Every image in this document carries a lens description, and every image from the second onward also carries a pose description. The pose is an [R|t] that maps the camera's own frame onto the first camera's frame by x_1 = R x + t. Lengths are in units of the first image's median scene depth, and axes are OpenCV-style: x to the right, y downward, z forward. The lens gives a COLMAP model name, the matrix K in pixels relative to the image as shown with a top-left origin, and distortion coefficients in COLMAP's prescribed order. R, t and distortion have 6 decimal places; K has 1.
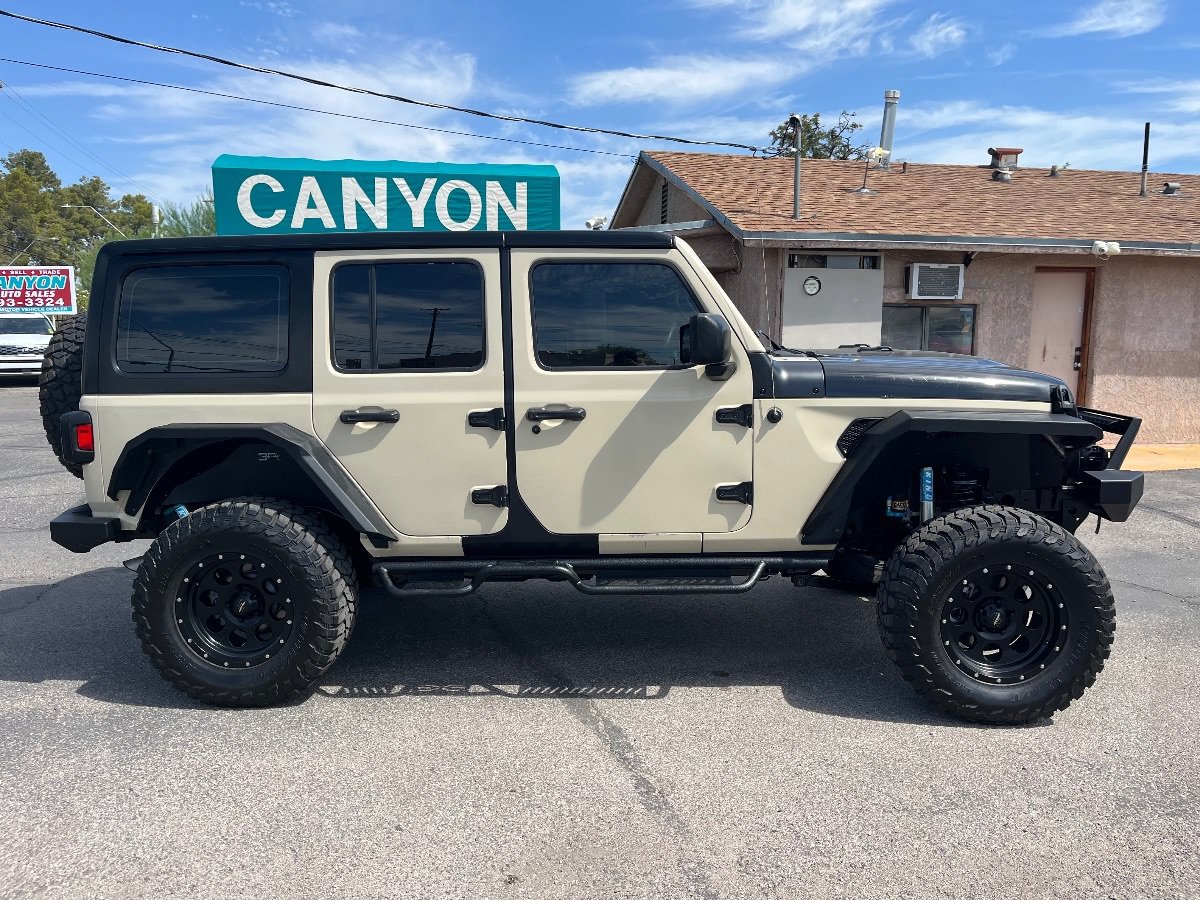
lens RADIAL K [[925.2, 0, 607.6], [0, 925.2, 444.8], [0, 0, 1]] dist [0.068607, -0.097113]
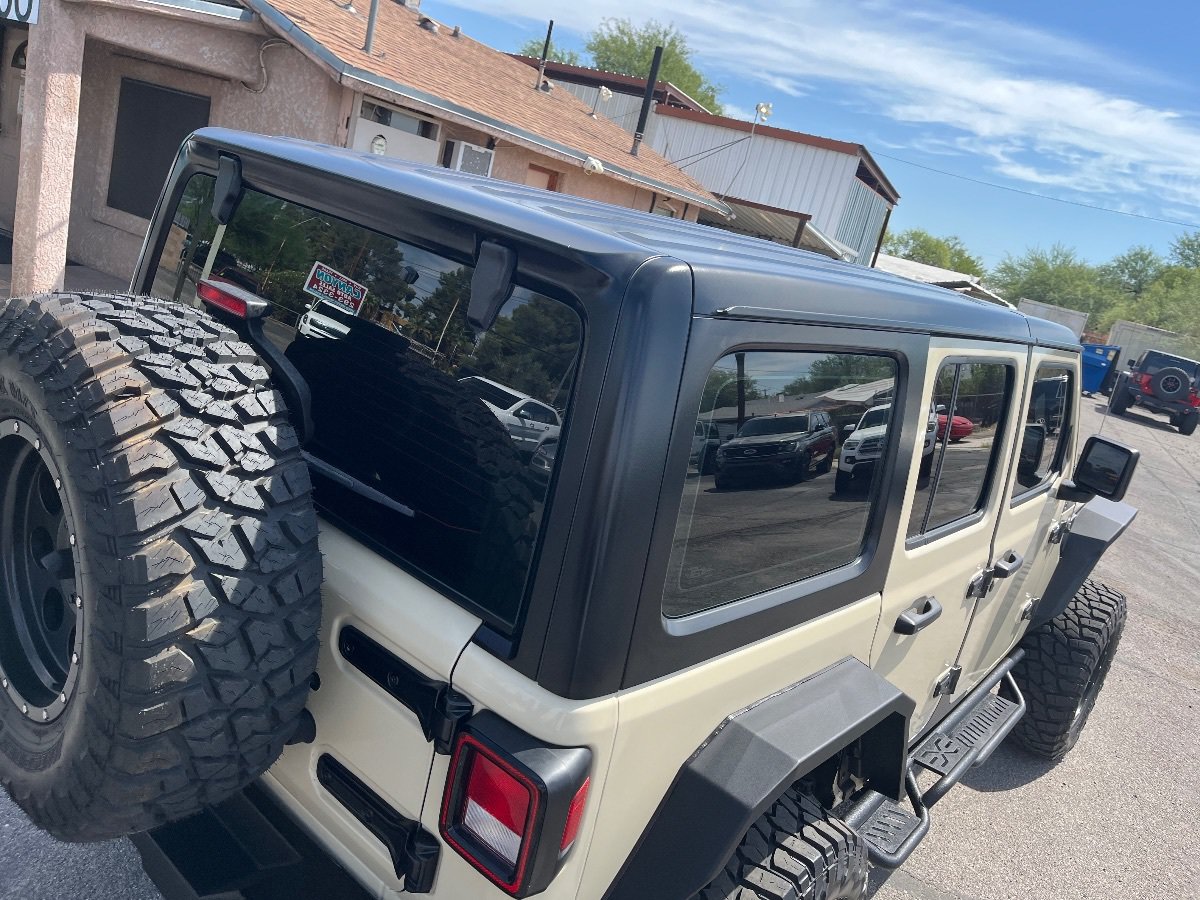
lens RADIAL K [[922.4, 0, 616.8], [0, 922.4, 442.3], [0, 0, 1]] dist [0.060638, -0.097465]
pose [[0.583699, -0.056541, 0.809999, -0.828973], [-0.136781, 0.976469, 0.166729, -0.208873], [-0.800366, -0.208112, 0.562231, 0.822147]]
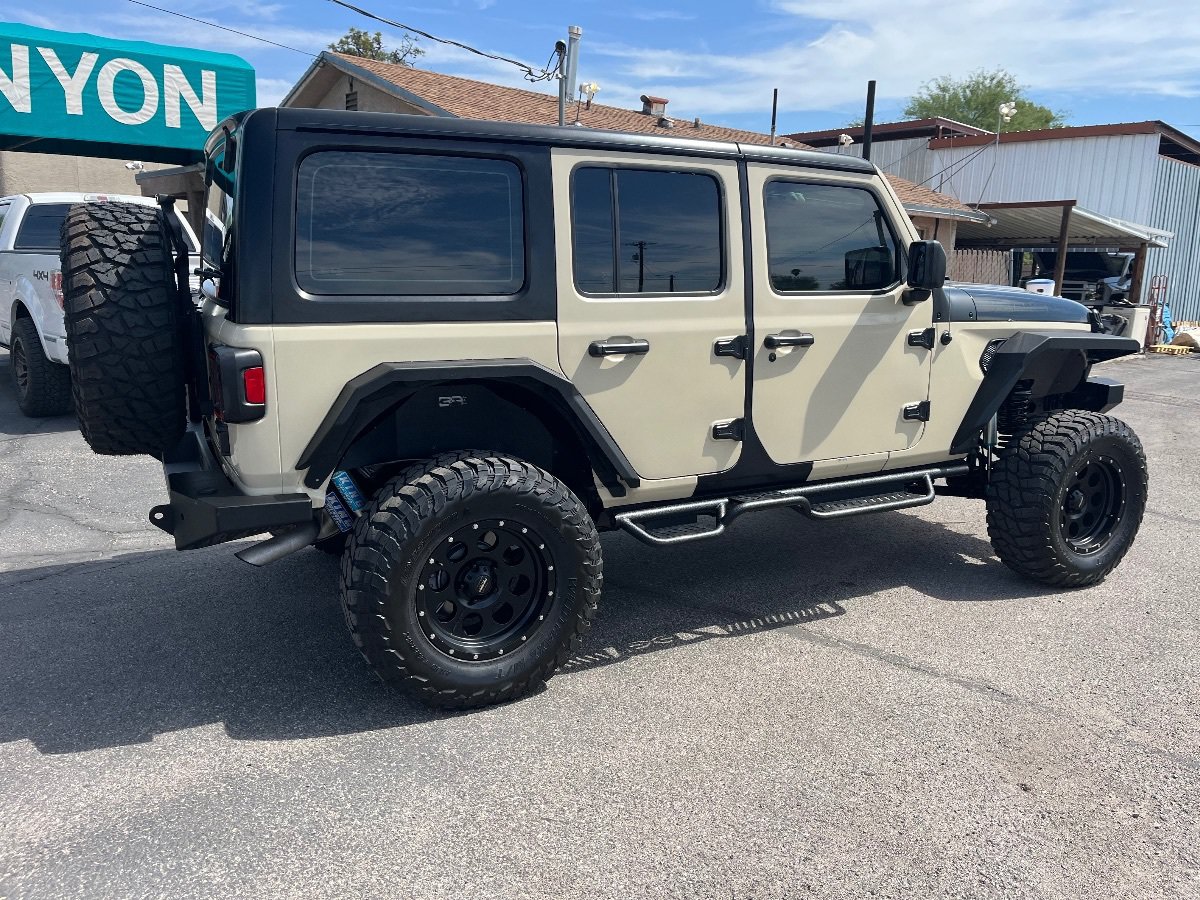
lens RADIAL K [[921.7, 0, 618.1], [0, 921.7, 449.5], [0, 0, 1]] dist [0.078262, -0.115890]
pose [[0.861601, -0.077023, 0.501709, -0.681512], [0.039084, 0.995553, 0.085718, -0.009605], [-0.506080, -0.054246, 0.860779, 0.246721]]
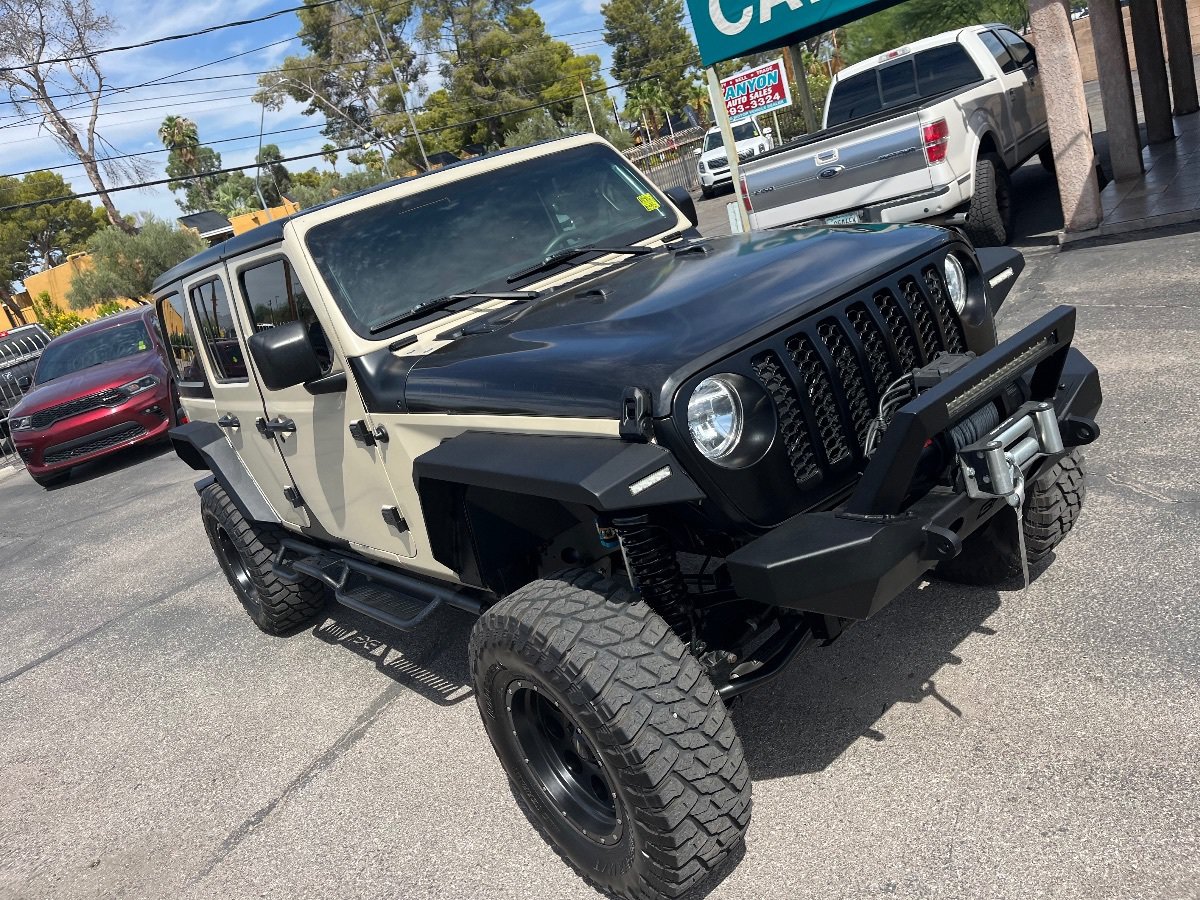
lens RADIAL K [[919.7, 0, 600.0], [0, 919.7, 450.0], [0, 0, 1]] dist [0.069672, -0.104817]
pose [[0.621259, 0.048262, -0.782118, 0.889623], [0.188215, 0.959692, 0.208725, -0.144627], [0.760666, -0.276879, 0.587133, 0.652378]]
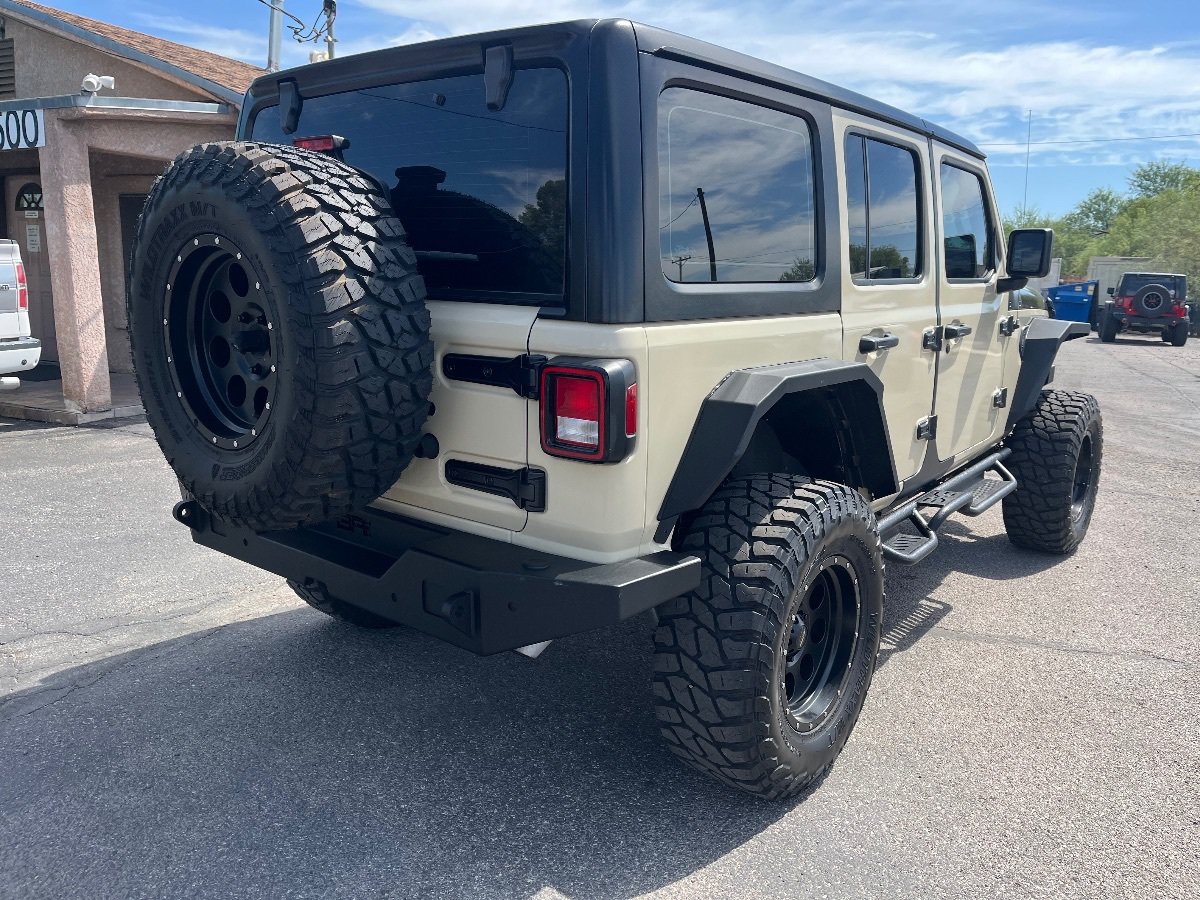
lens RADIAL K [[921.7, 0, 618.1], [0, 921.7, 449.5], [0, 0, 1]] dist [0.078262, -0.115890]
pose [[0.575551, -0.135109, 0.806528, -0.976375], [0.076705, 0.990828, 0.111245, -0.043215], [-0.814161, -0.002162, 0.580636, 0.715395]]
